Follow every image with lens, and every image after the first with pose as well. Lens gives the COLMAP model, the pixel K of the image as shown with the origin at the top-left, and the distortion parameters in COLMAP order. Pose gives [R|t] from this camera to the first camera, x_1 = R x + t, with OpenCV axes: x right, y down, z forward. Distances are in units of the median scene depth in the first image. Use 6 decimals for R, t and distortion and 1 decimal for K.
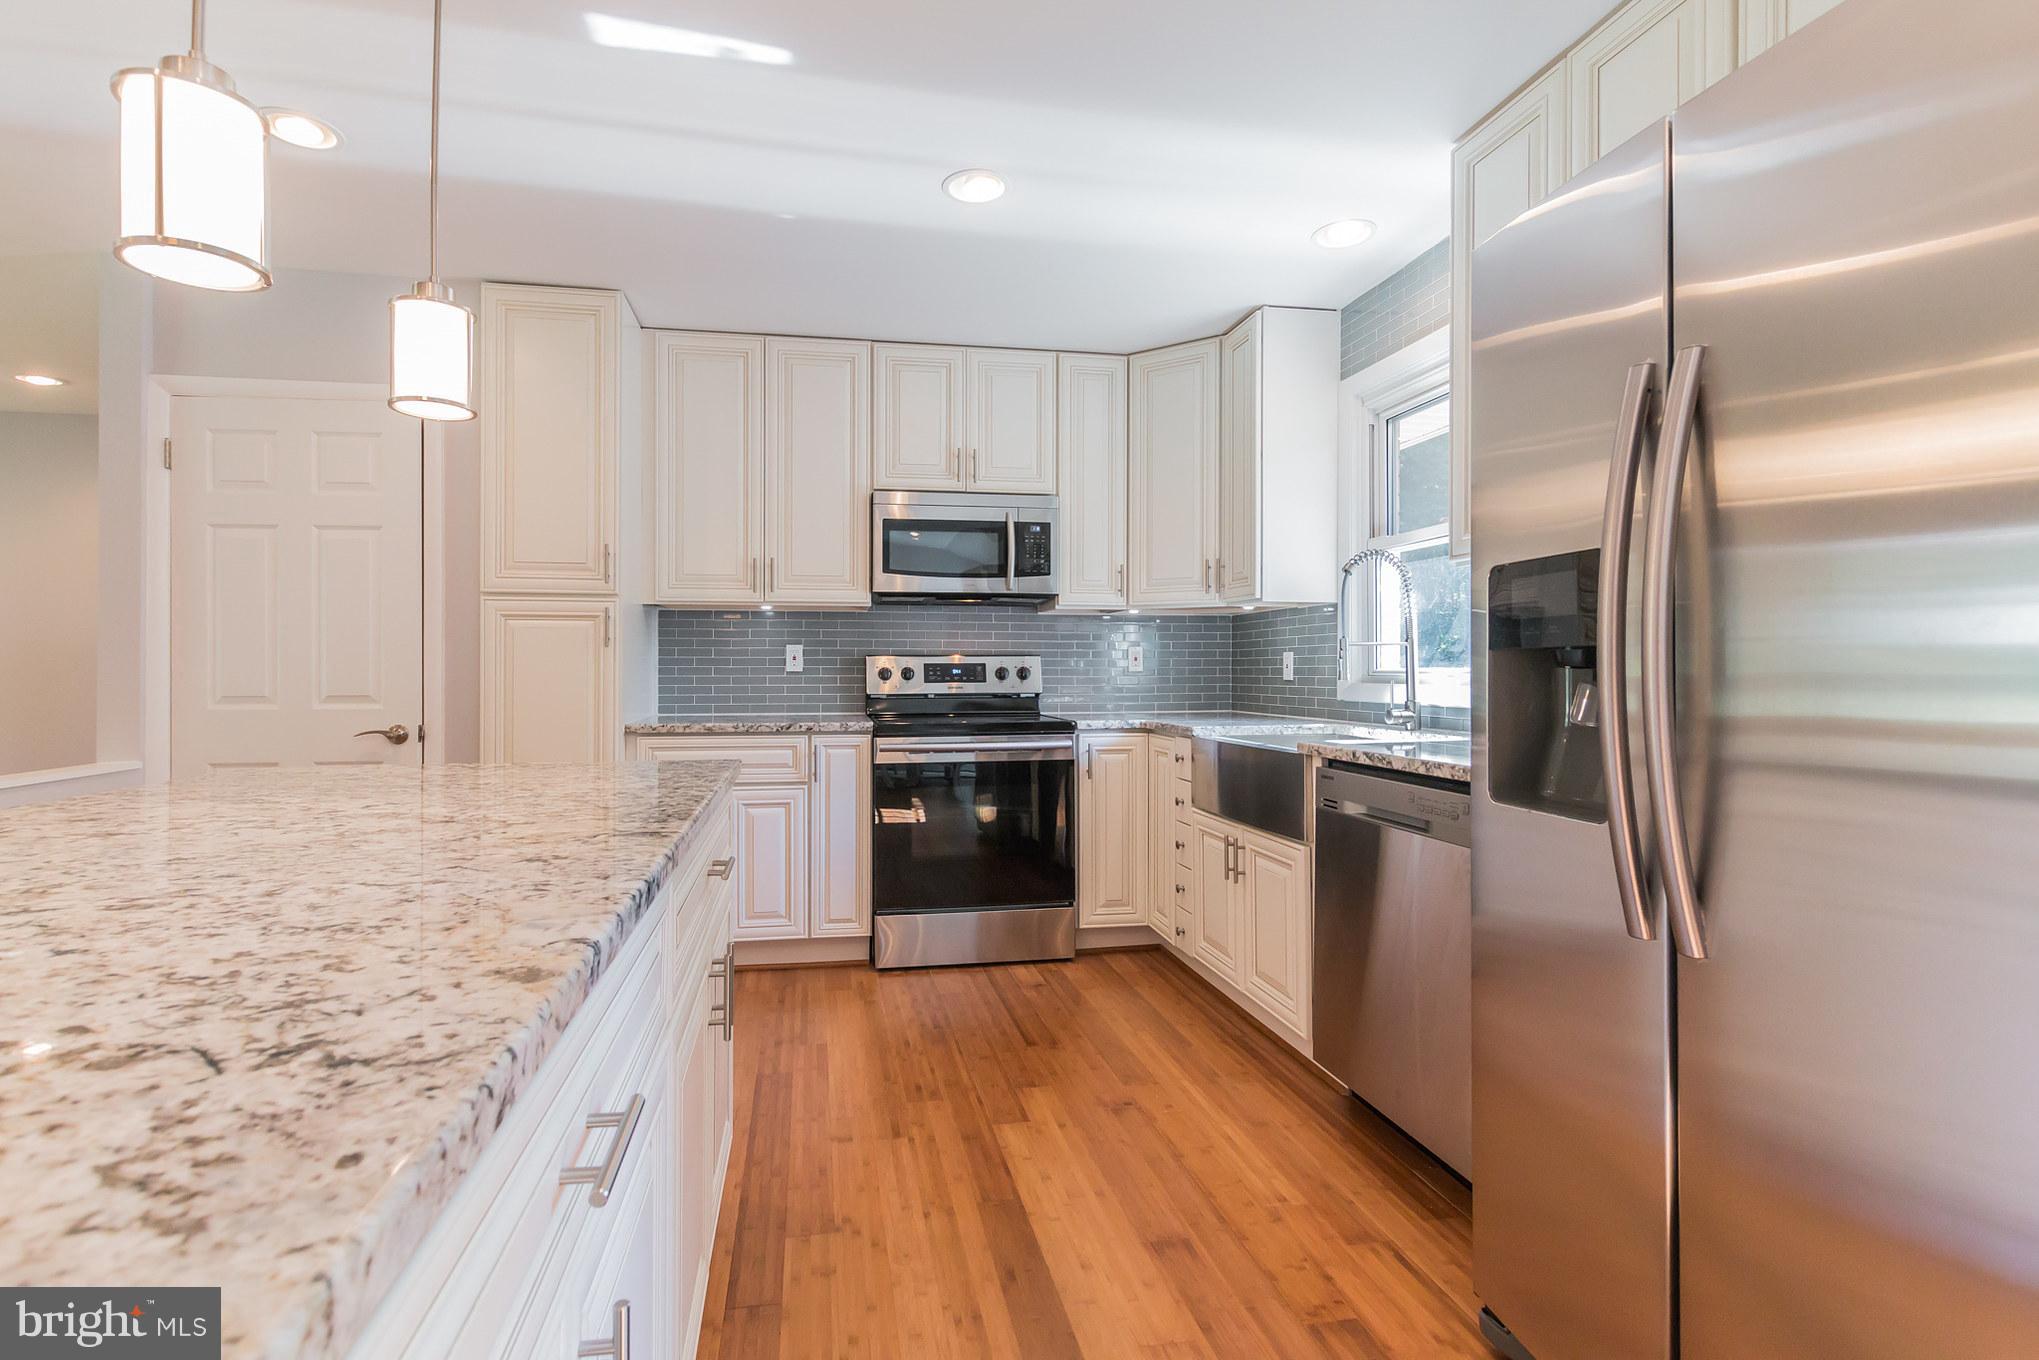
lens RADIAL K [[993.7, 0, 926.8], [0, 993.7, 667.3], [0, 0, 1]] dist [0.004808, 0.000887]
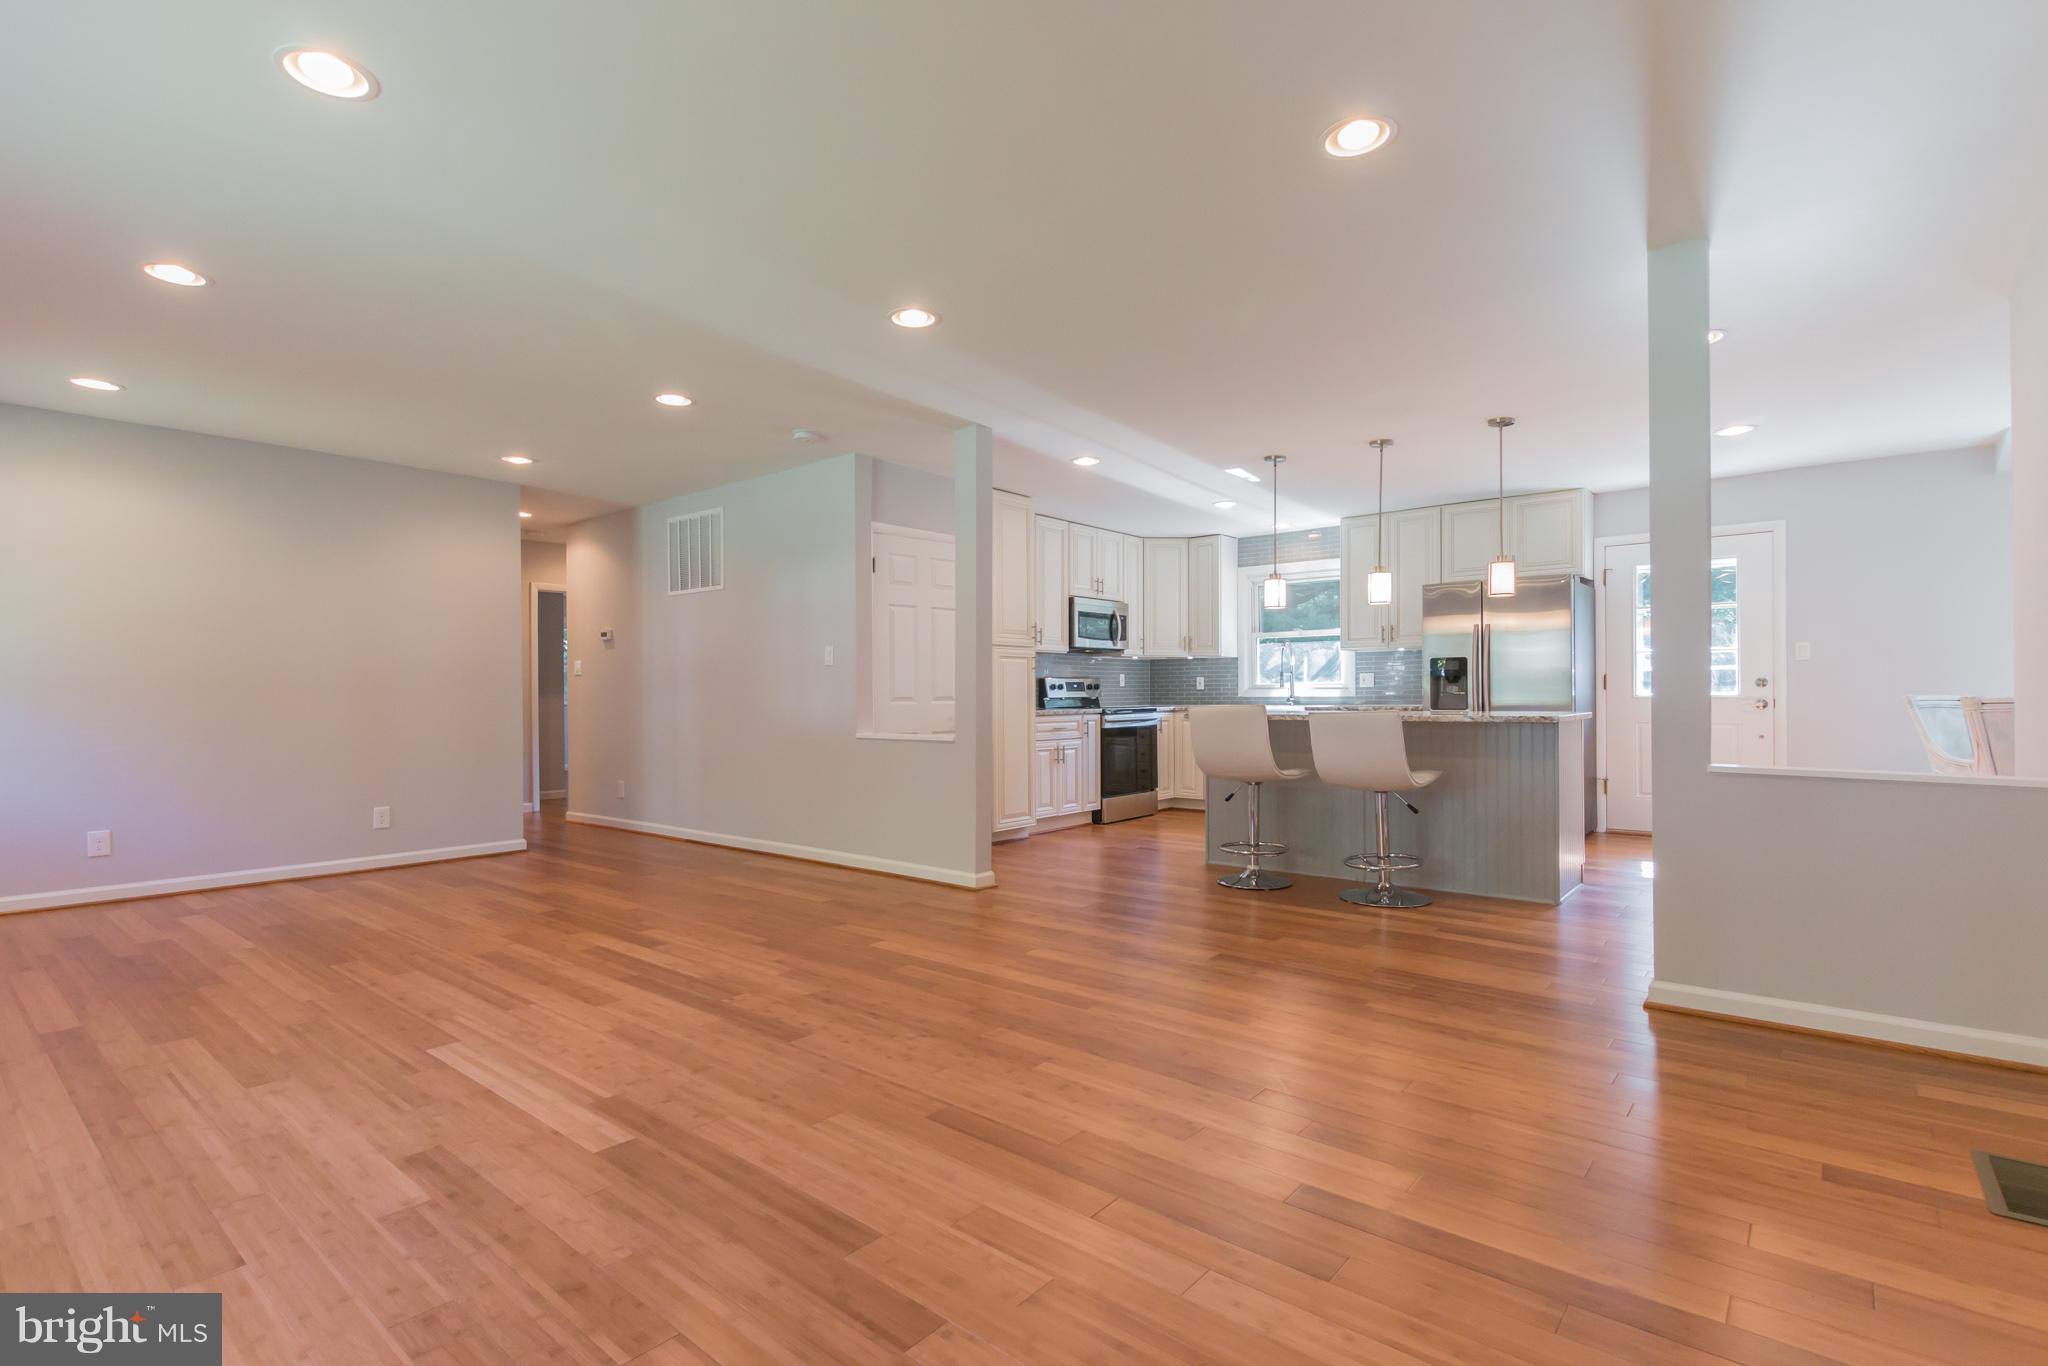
lens RADIAL K [[944.3, 0, 1023.1], [0, 944.3, 695.0], [0, 0, 1]] dist [0.002848, 0.001126]
pose [[0.763947, -0.005654, 0.645254, -1.416442], [0.004120, 0.999984, 0.003885, 0.016618], [-0.645266, -0.000310, 0.763958, -0.421933]]
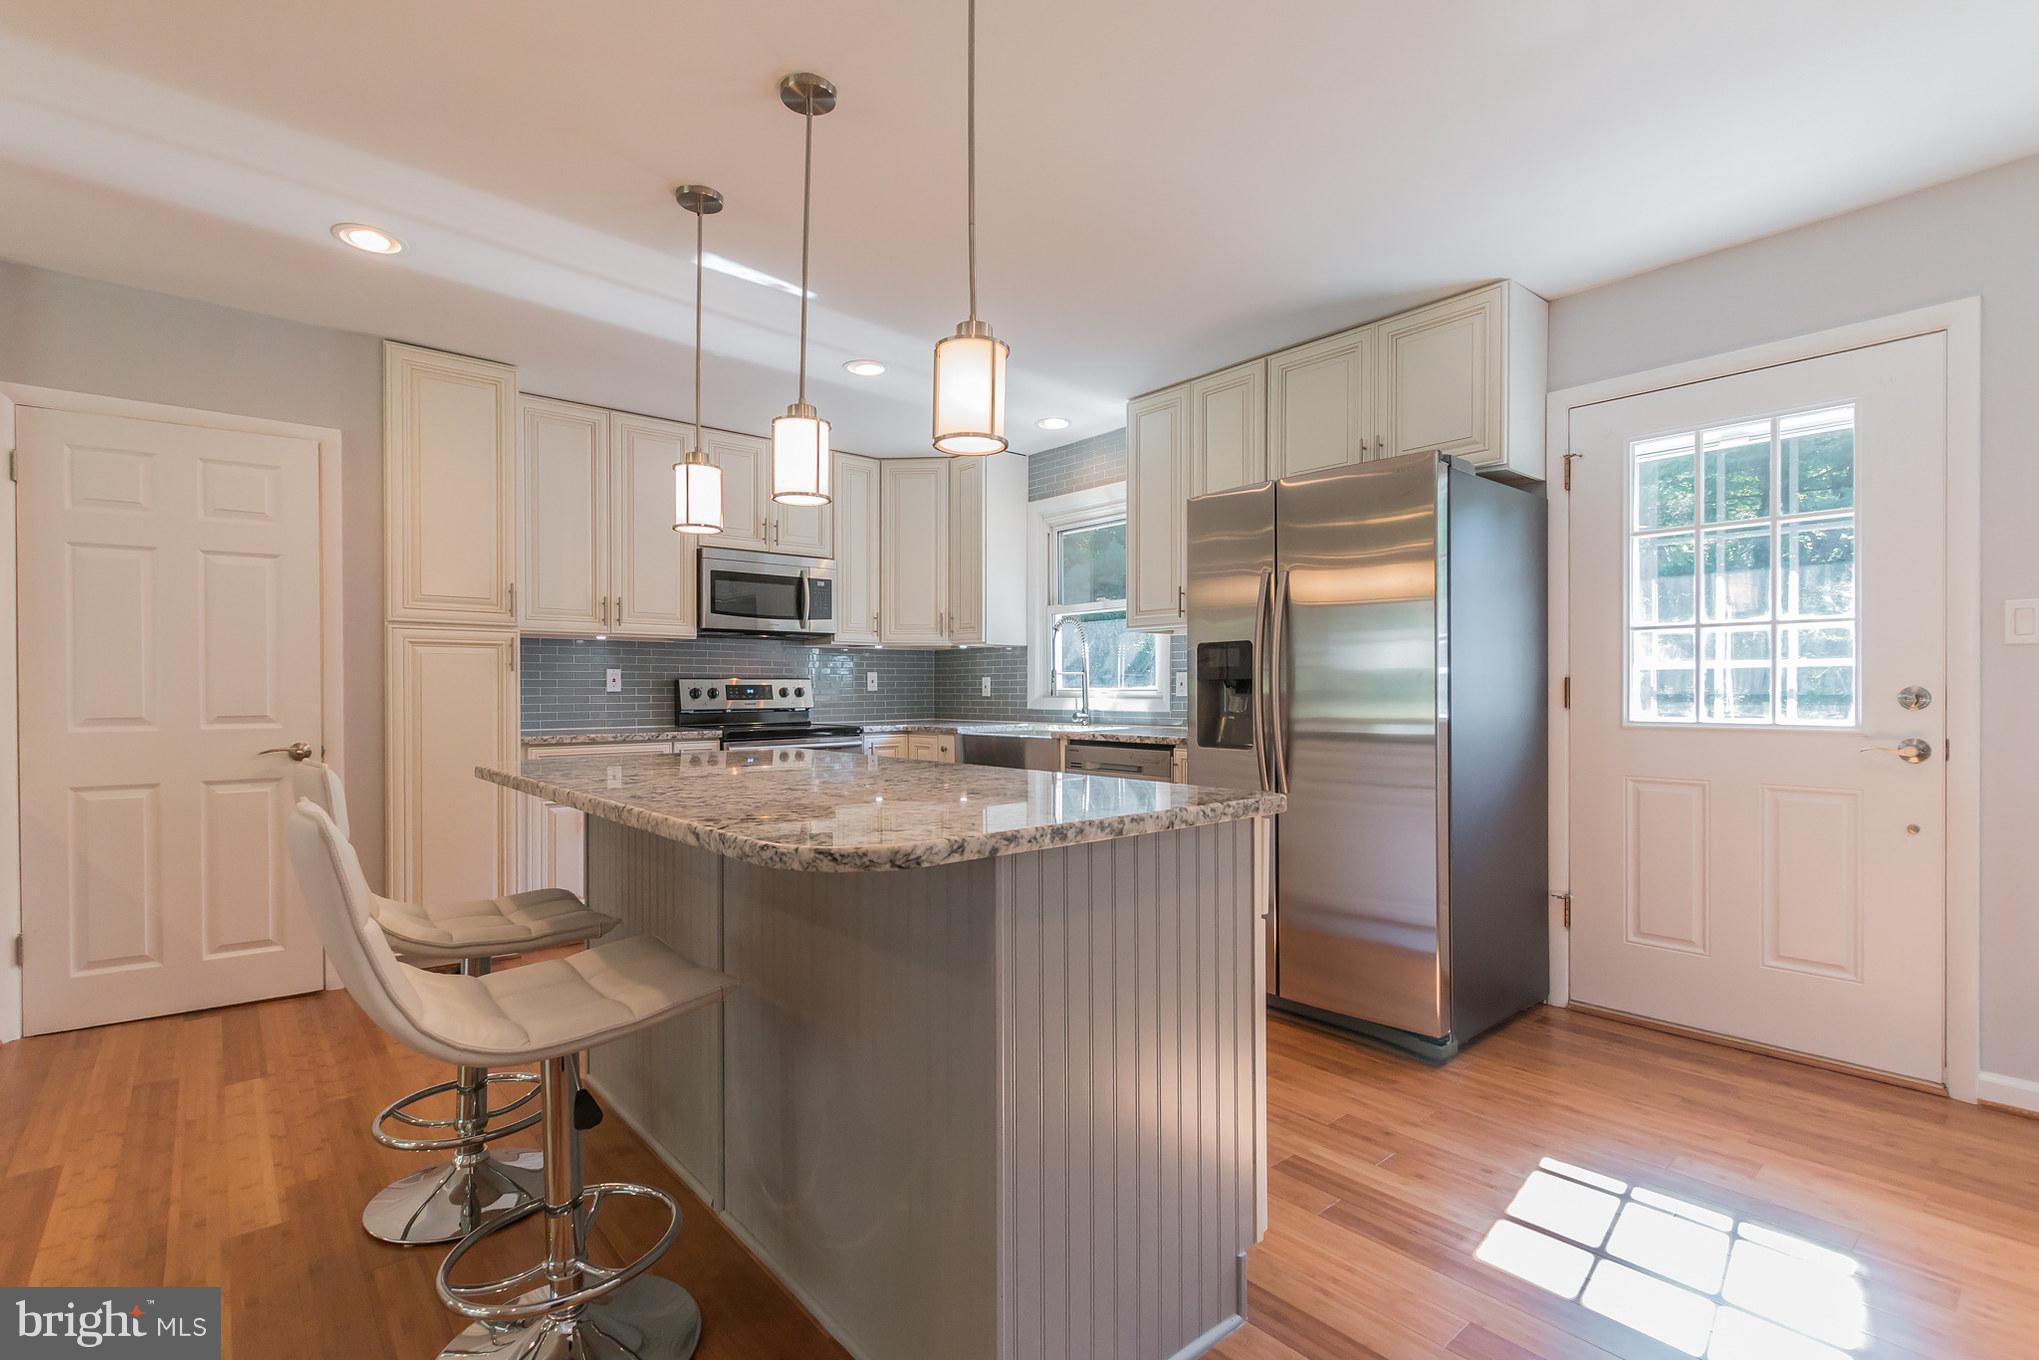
lens RADIAL K [[967.5, 0, 1023.9], [0, 967.5, 692.6], [0, 0, 1]] dist [0.000180, 0.000104]
pose [[0.843917, -0.004037, 0.536459, -0.374508], [0.000948, 0.999981, 0.006034, -0.001280], [-0.536474, -0.004584, 0.843905, -0.251388]]
